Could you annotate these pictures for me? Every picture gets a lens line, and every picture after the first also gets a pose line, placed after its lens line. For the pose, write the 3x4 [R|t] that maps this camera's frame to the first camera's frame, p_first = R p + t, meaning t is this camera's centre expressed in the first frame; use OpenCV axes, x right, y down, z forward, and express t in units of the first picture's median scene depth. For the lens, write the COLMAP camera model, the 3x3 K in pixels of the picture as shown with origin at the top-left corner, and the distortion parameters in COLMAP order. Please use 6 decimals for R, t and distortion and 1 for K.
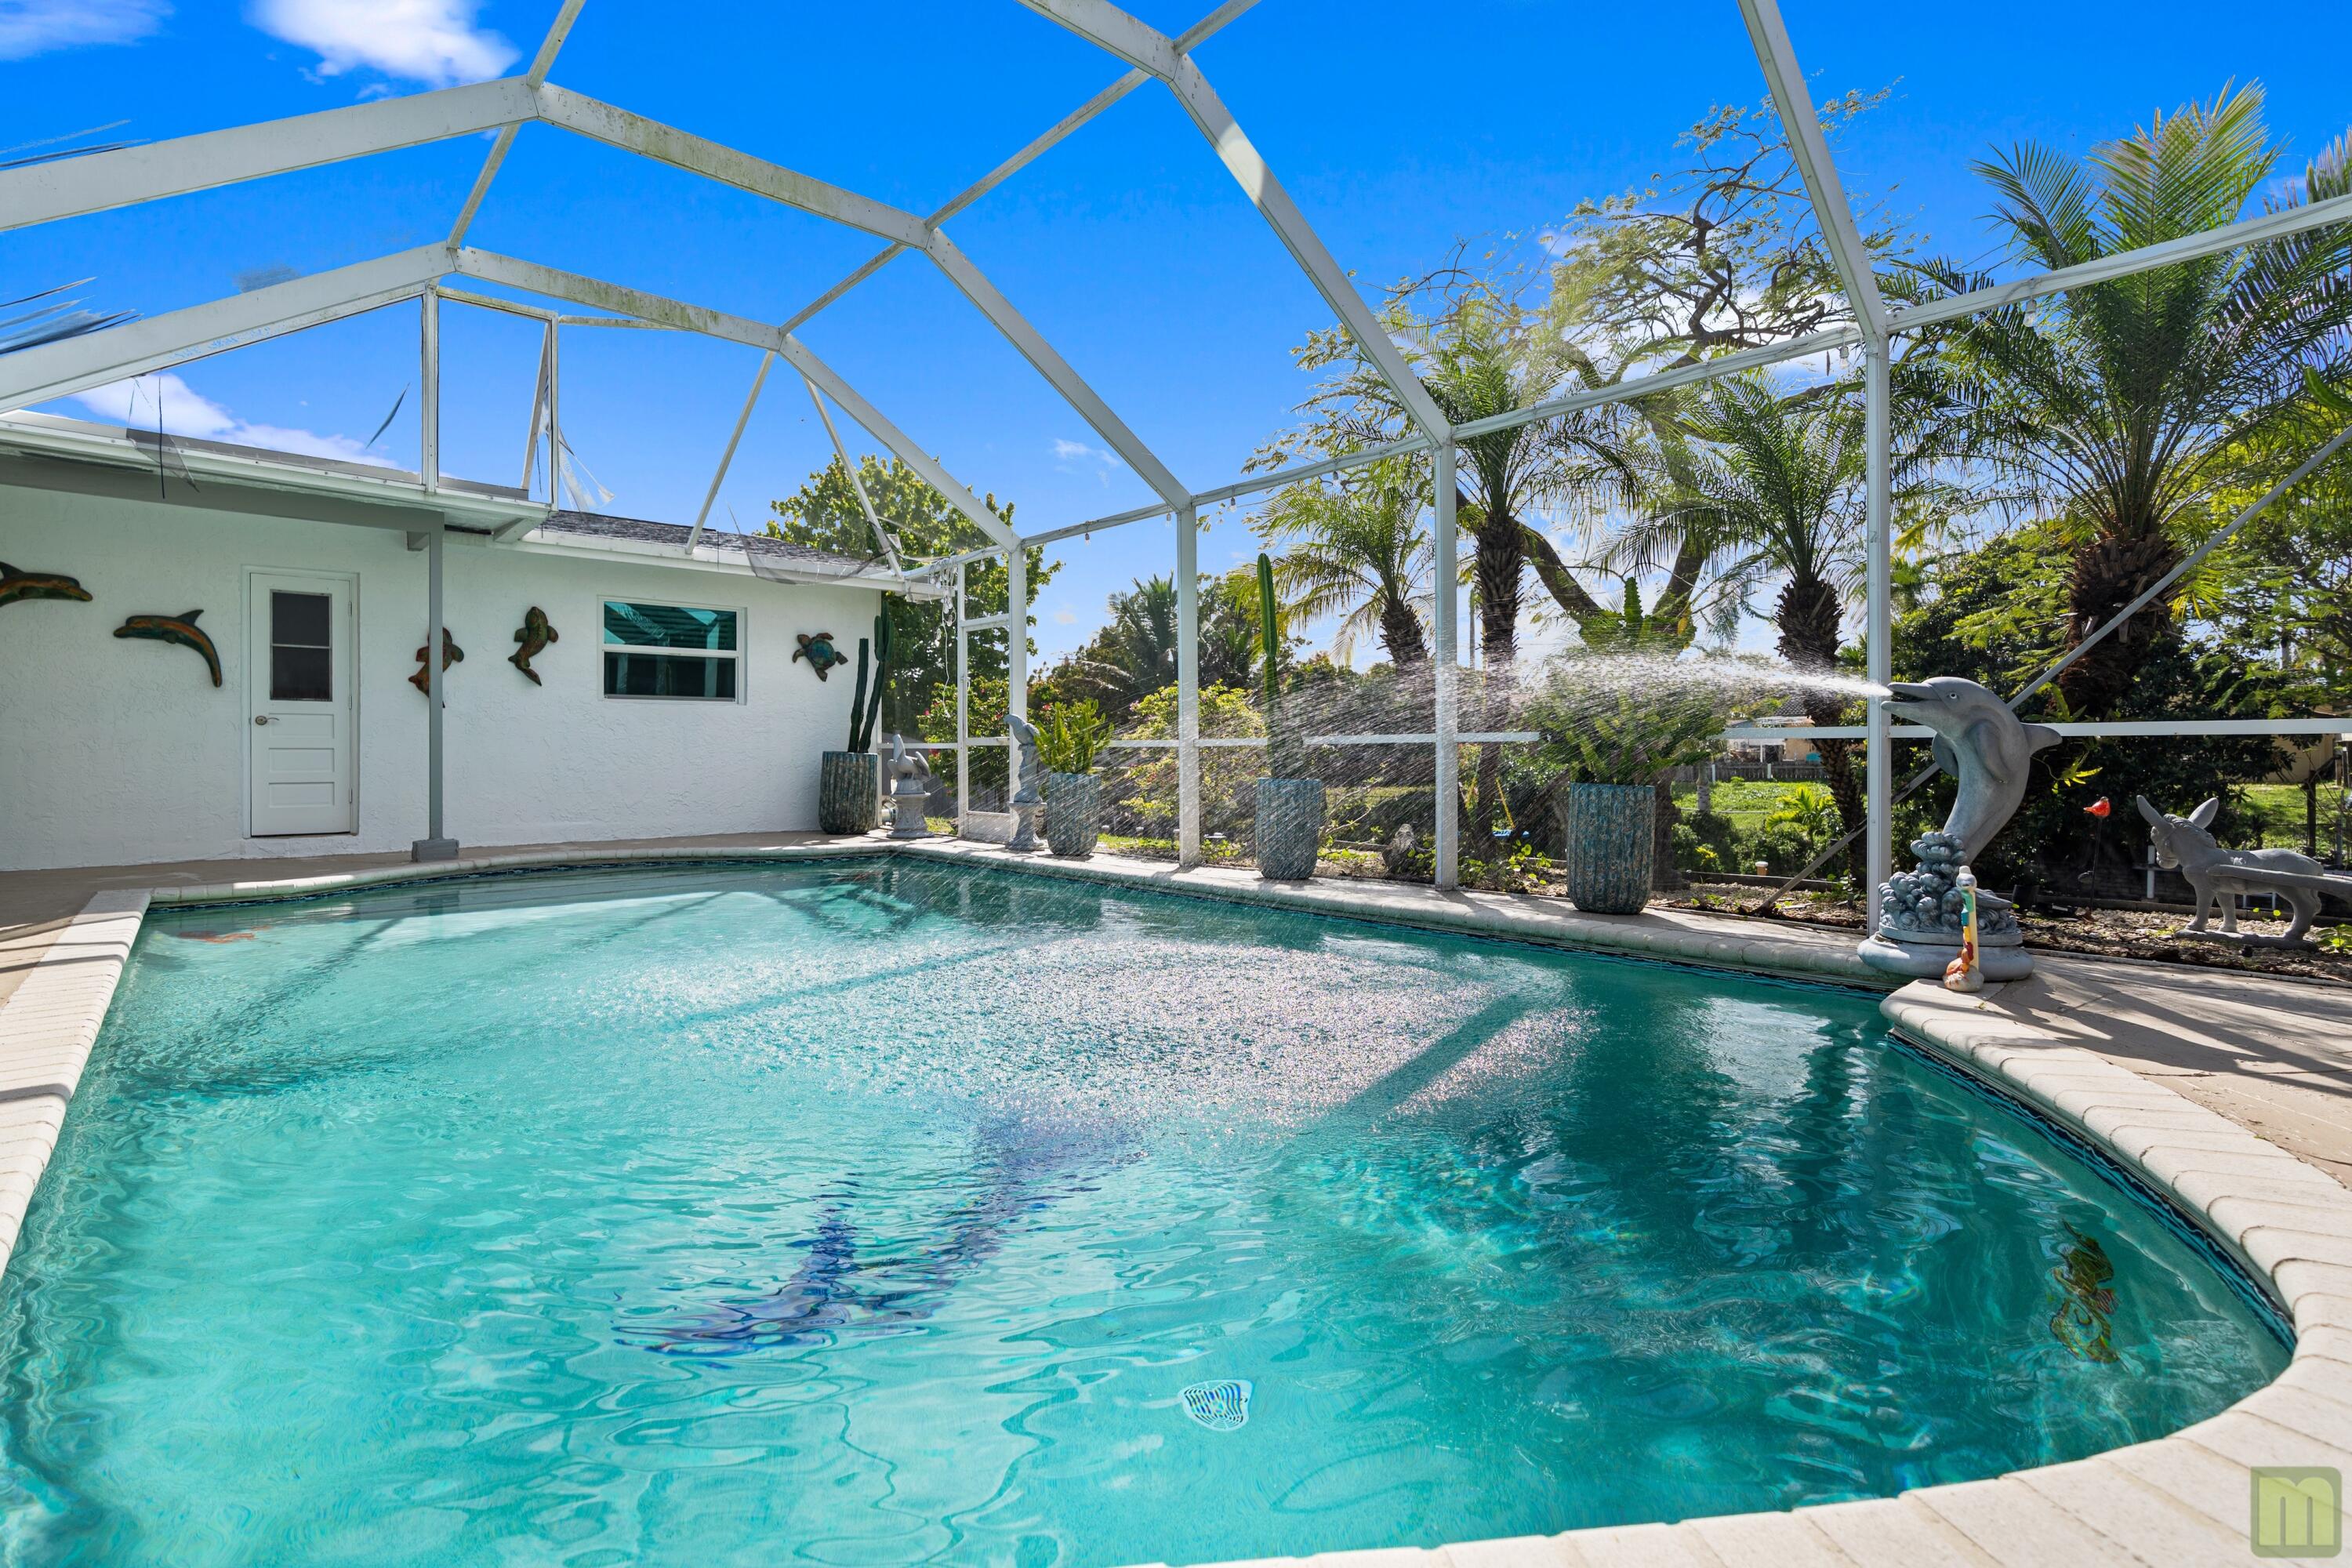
lens RADIAL K [[1068.2, 0, 1175.1], [0, 1068.2, 760.1], [0, 0, 1]] dist [-0.003833, 0.000876]
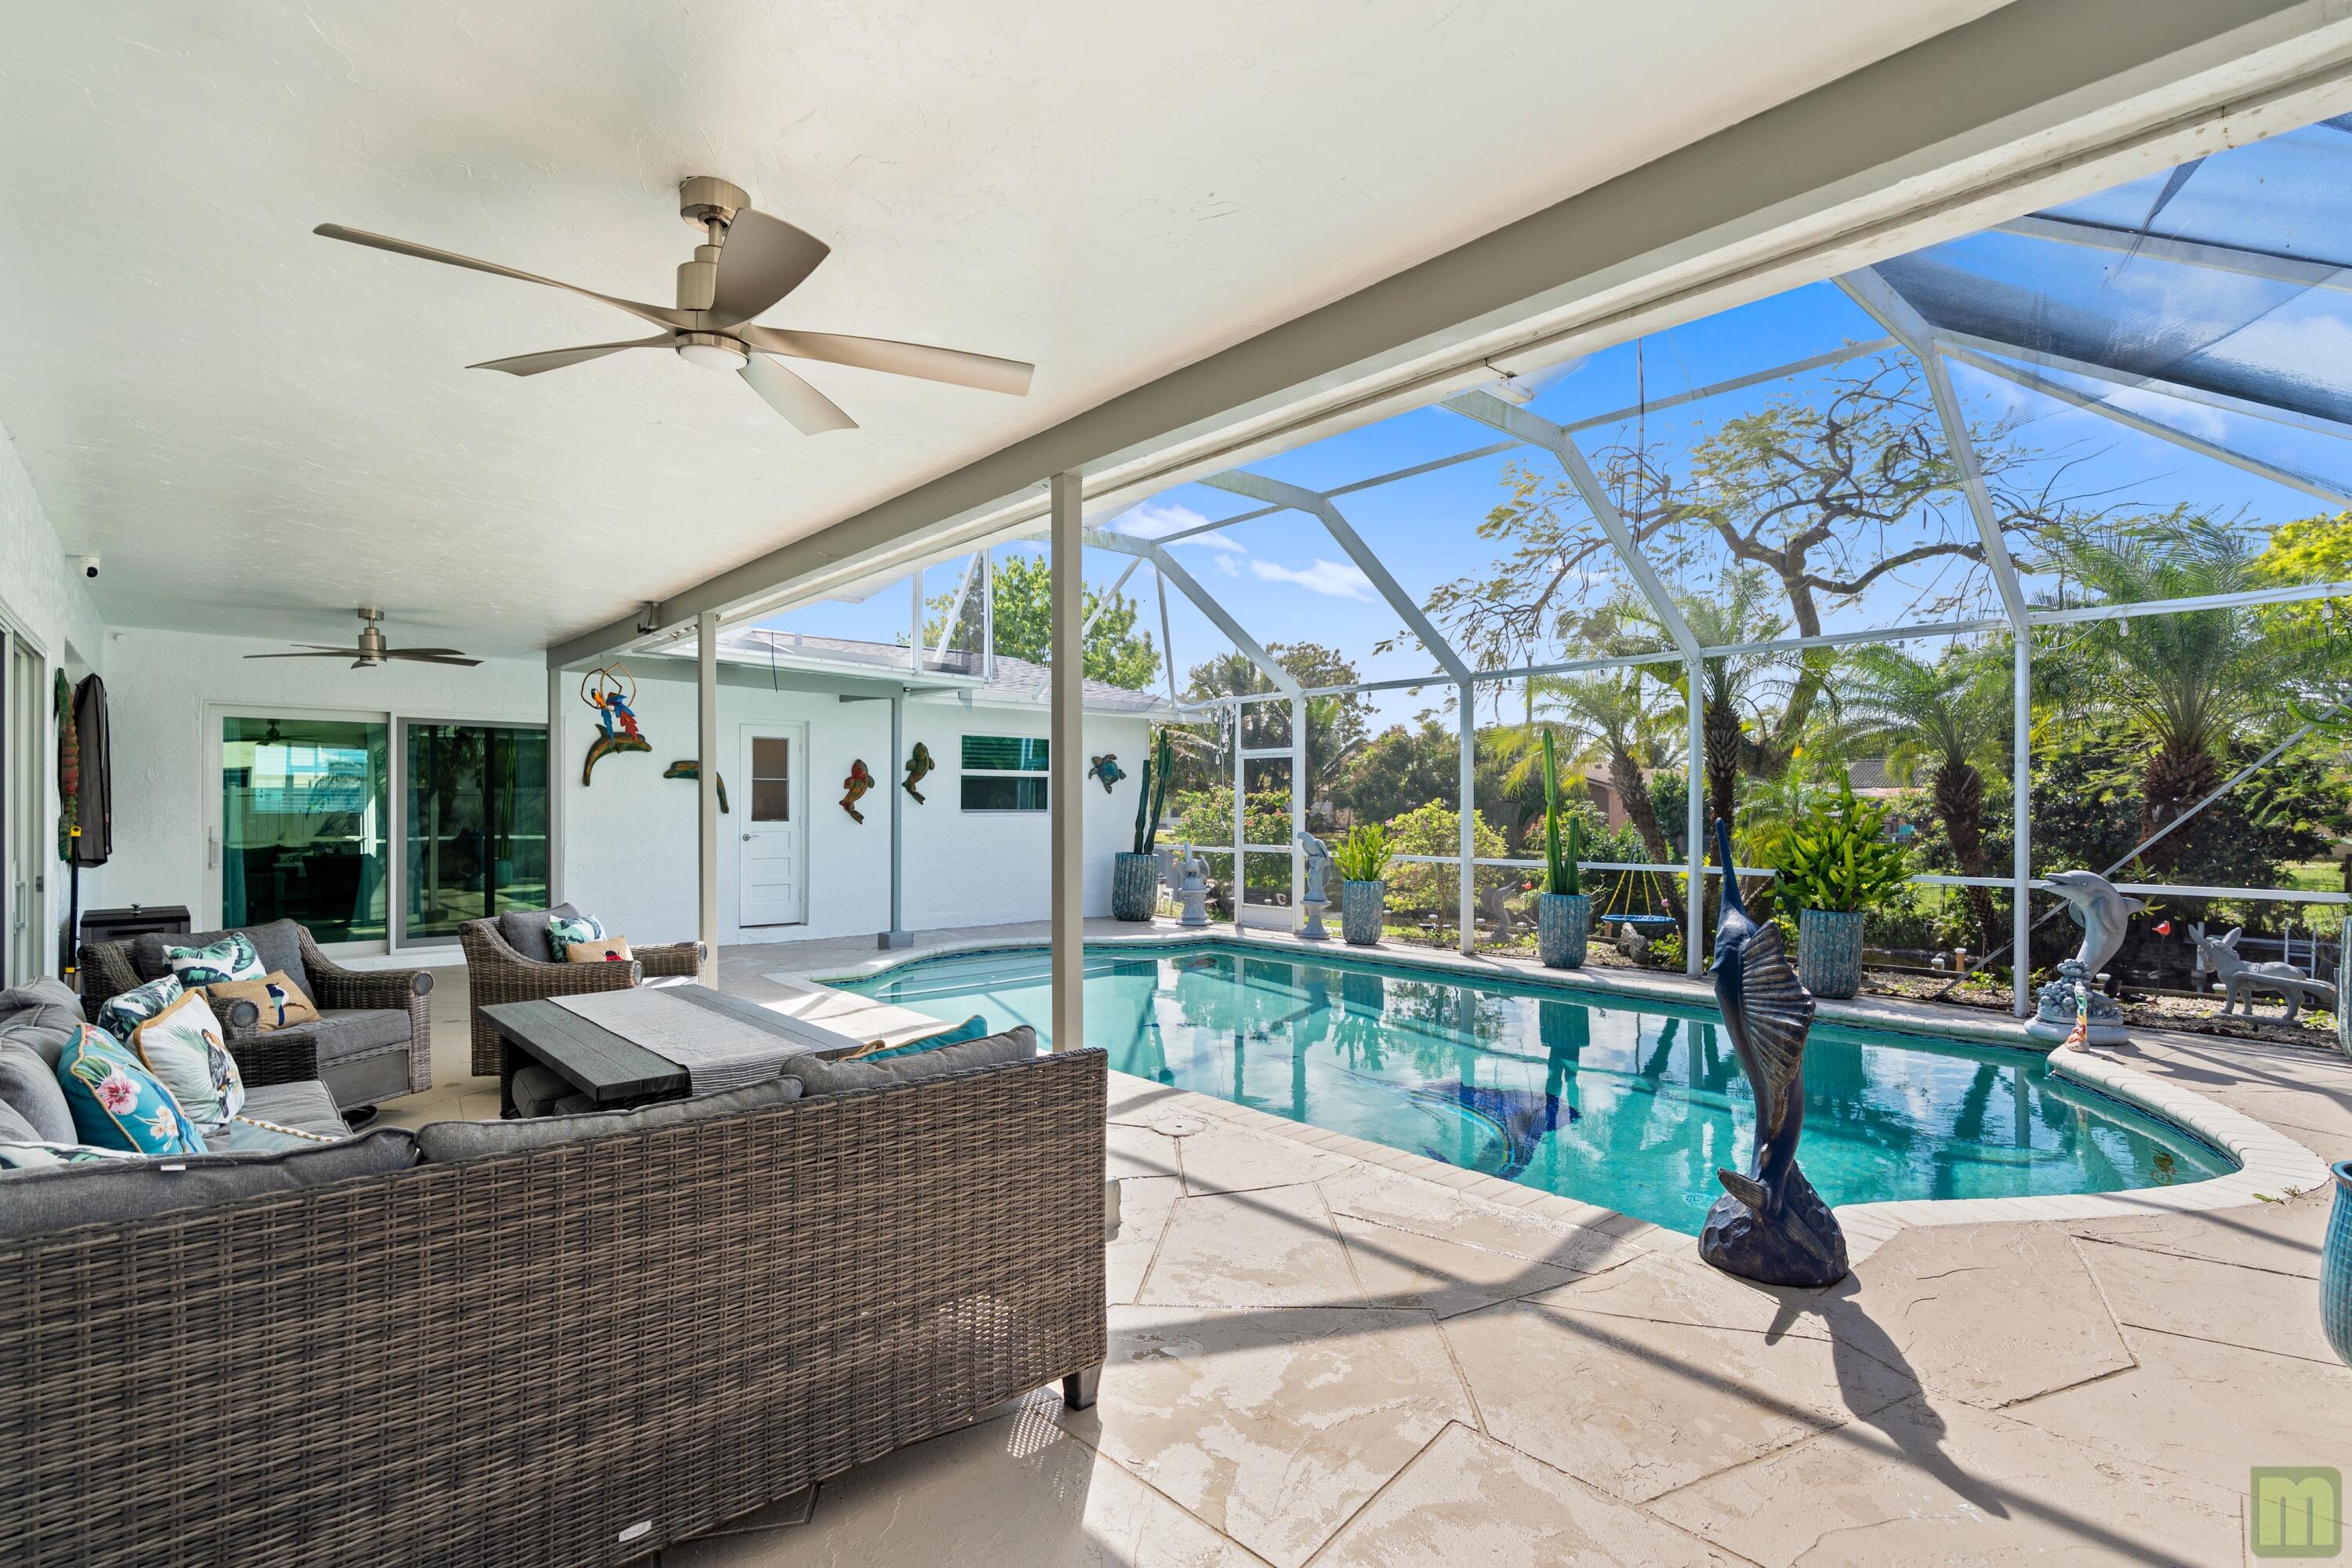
lens RADIAL K [[1122.5, 0, 1175.8], [0, 1122.5, 805.6], [0, 0, 1]] dist [-0.002505, -0.000230]
pose [[0.999983, 0.005556, -0.001609, -0.319767], [-0.005562, 0.999979, -0.003307, -0.072033], [0.001591, 0.003316, 0.999993, -0.355591]]
